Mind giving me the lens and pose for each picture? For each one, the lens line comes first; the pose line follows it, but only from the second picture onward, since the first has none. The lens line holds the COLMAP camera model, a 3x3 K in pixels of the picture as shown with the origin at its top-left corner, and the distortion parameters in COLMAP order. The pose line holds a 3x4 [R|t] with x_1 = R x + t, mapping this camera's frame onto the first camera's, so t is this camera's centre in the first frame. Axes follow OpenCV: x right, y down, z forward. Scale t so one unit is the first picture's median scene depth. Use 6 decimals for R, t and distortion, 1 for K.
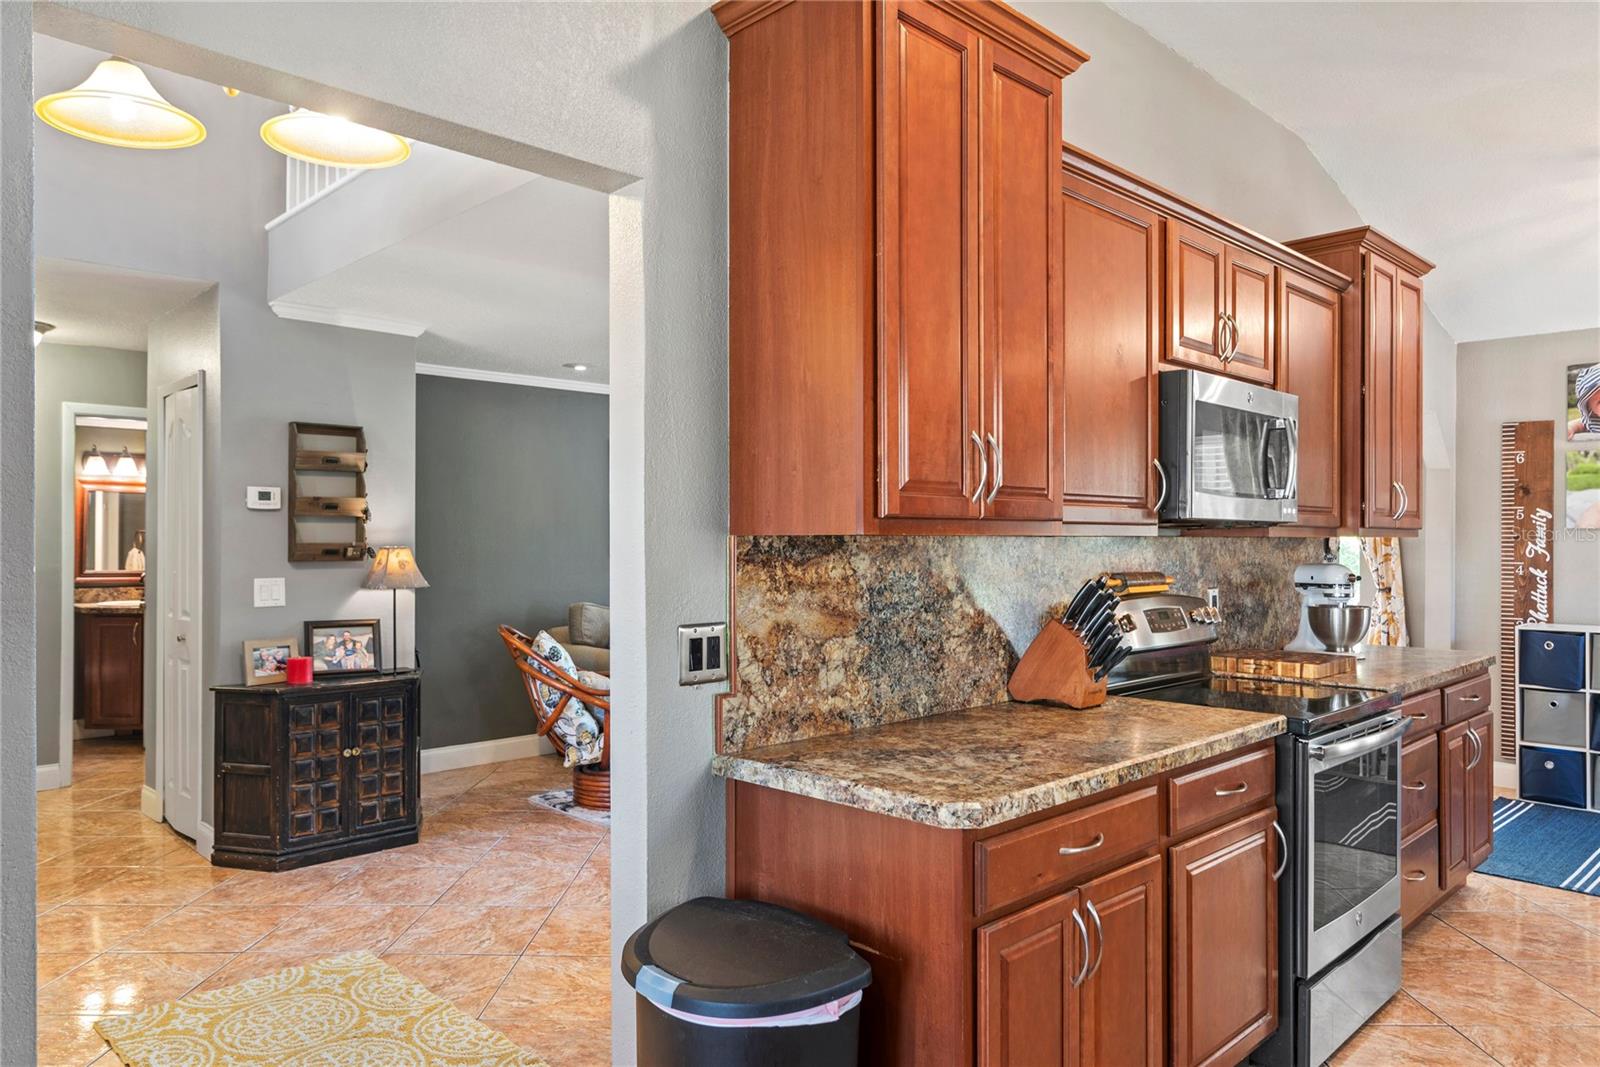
lens RADIAL K [[1053.4, 0, 794.5], [0, 1053.4, 538.5], [0, 0, 1]] dist [0.002836, -0.000773]
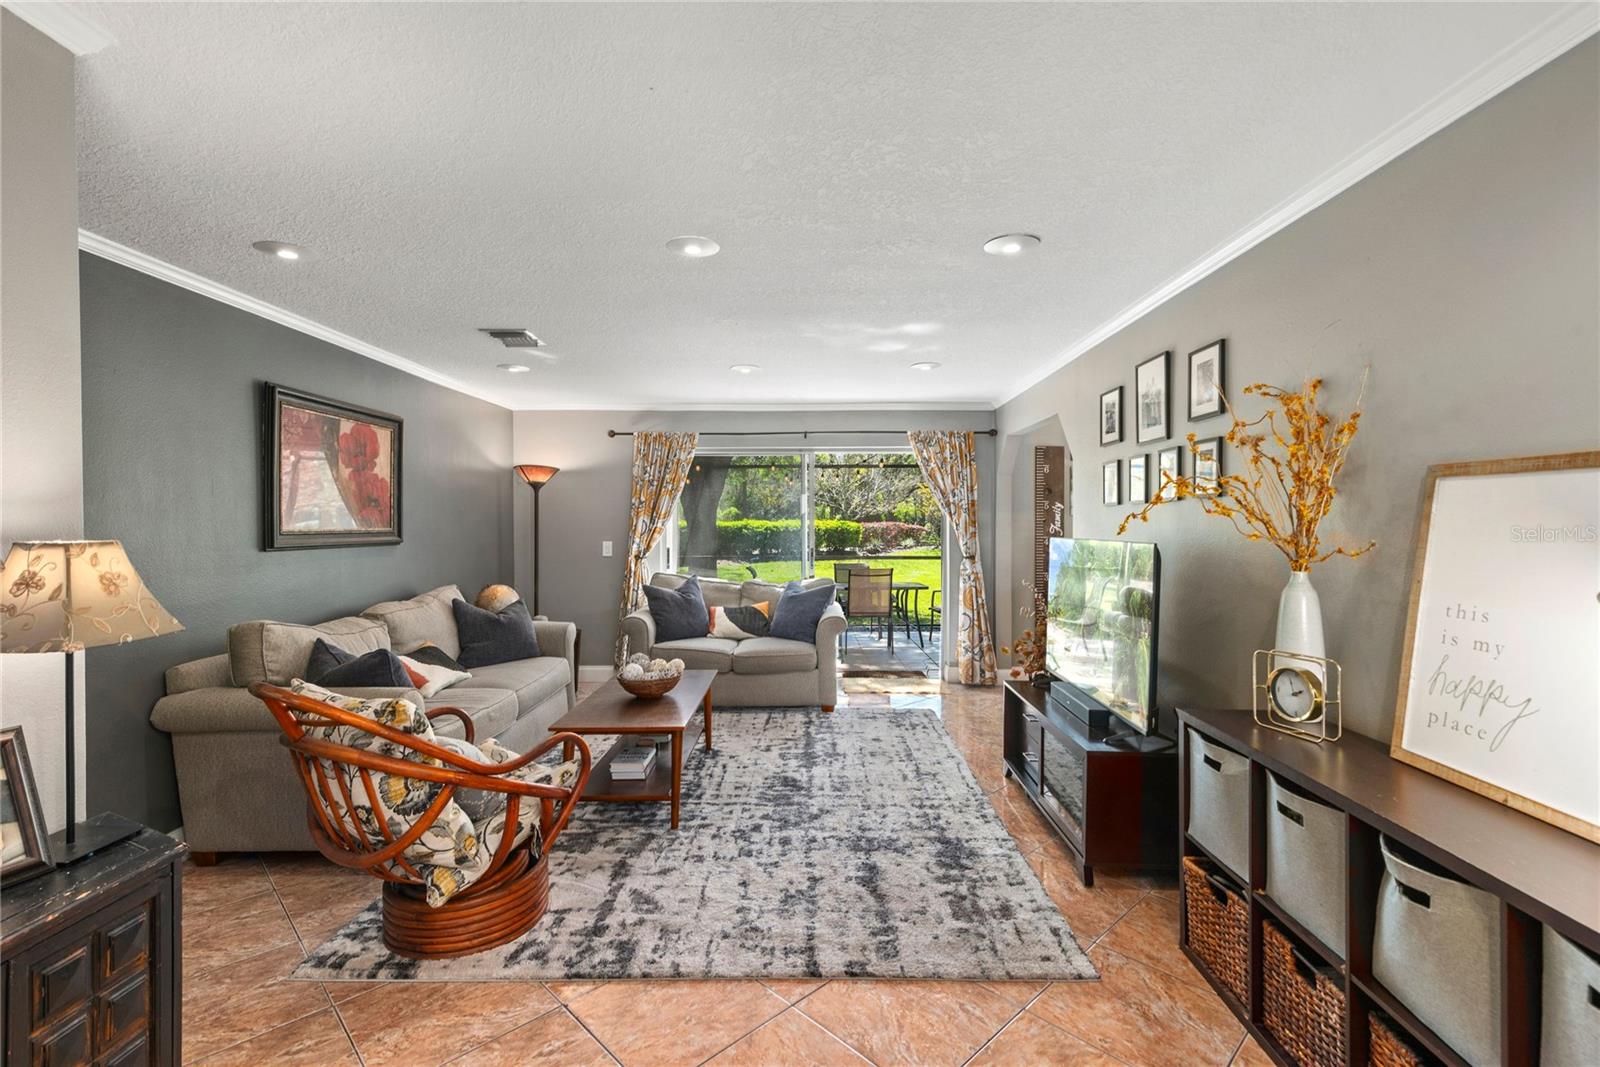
lens RADIAL K [[718.7, 0, 801.0], [0, 718.7, 530.9], [0, 0, 1]] dist [0.013359, -0.000411]
pose [[0.707141, -0.009703, 0.707006, -0.385889], [0.002525, 0.999934, 0.011198, 0.001371], [-0.707068, -0.006133, 0.707119, 0.613720]]
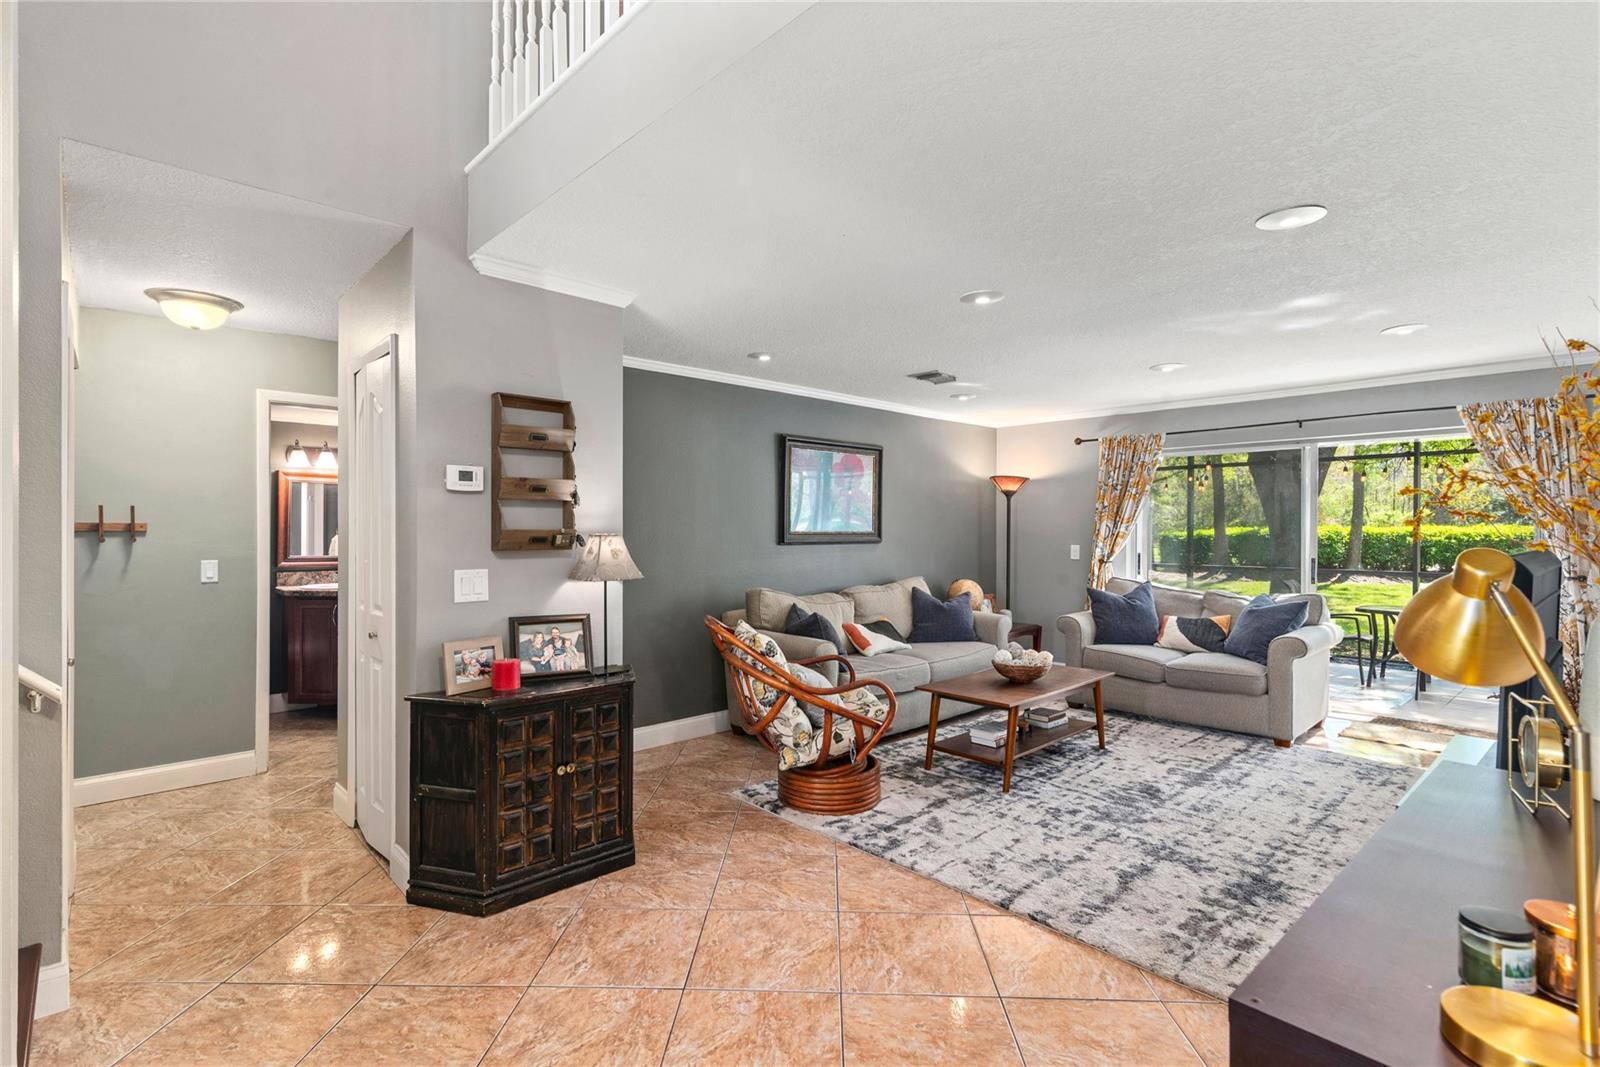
lens RADIAL K [[747.2, 0, 797.9], [0, 747.2, 534.8], [0, 0, 1]] dist [0.008890, -0.000579]
pose [[0.999793, 0.001110, -0.020315, -0.204609], [-0.000930, 0.999960, 0.008843, 0.002688], [0.020324, -0.008822, 0.999755, 0.366272]]
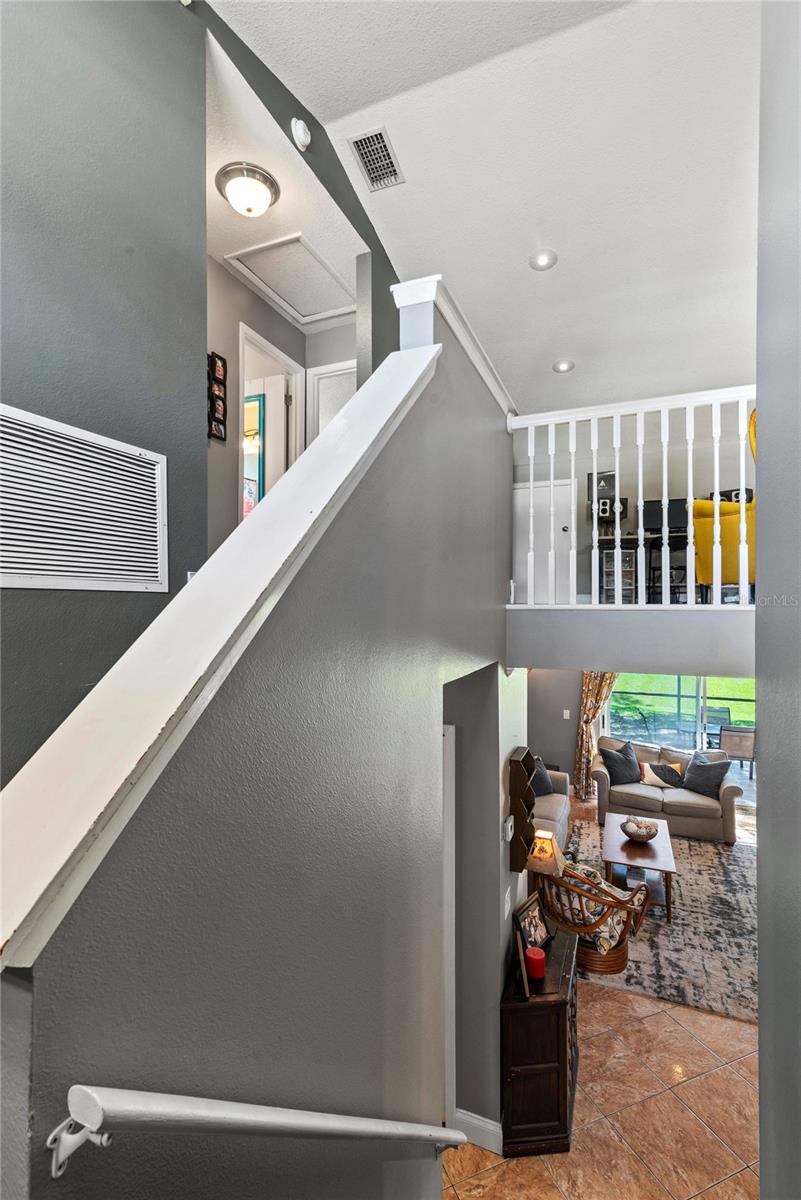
lens RADIAL K [[553.3, 0, 400.5], [0, 553.3, 600.0], [0, 0, 1]] dist [0.014522, -0.000434]
pose [[0.919331, 0.005595, 0.393444, -0.844546], [-0.003884, 0.999979, -0.005144, -0.291386], [-0.393465, 0.003201, 0.919334, 0.430216]]
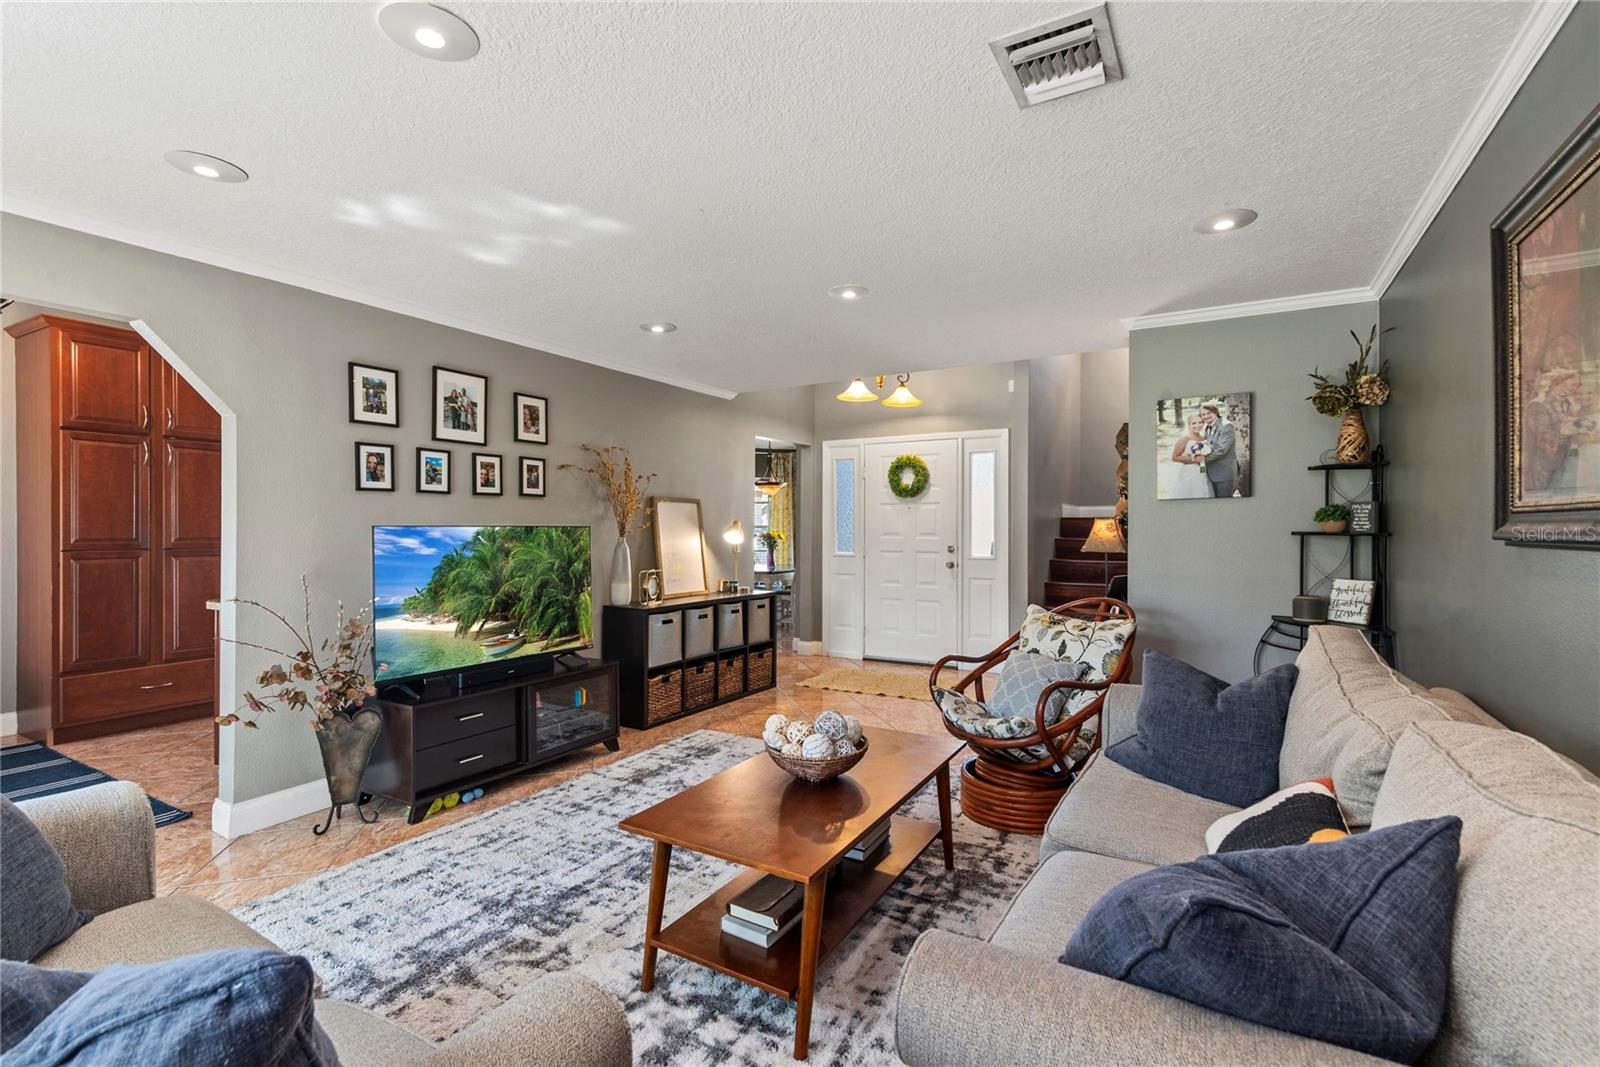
lens RADIAL K [[718.7, 0, 801.0], [0, 718.7, 530.9], [0, 0, 1]] dist [0.013359, -0.000411]
pose [[-0.963092, -0.000936, -0.269171, 0.191494], [-0.000979, 1.000000, 0.000025, 0.022055], [0.269171, 0.000287, -0.963092, 1.749496]]
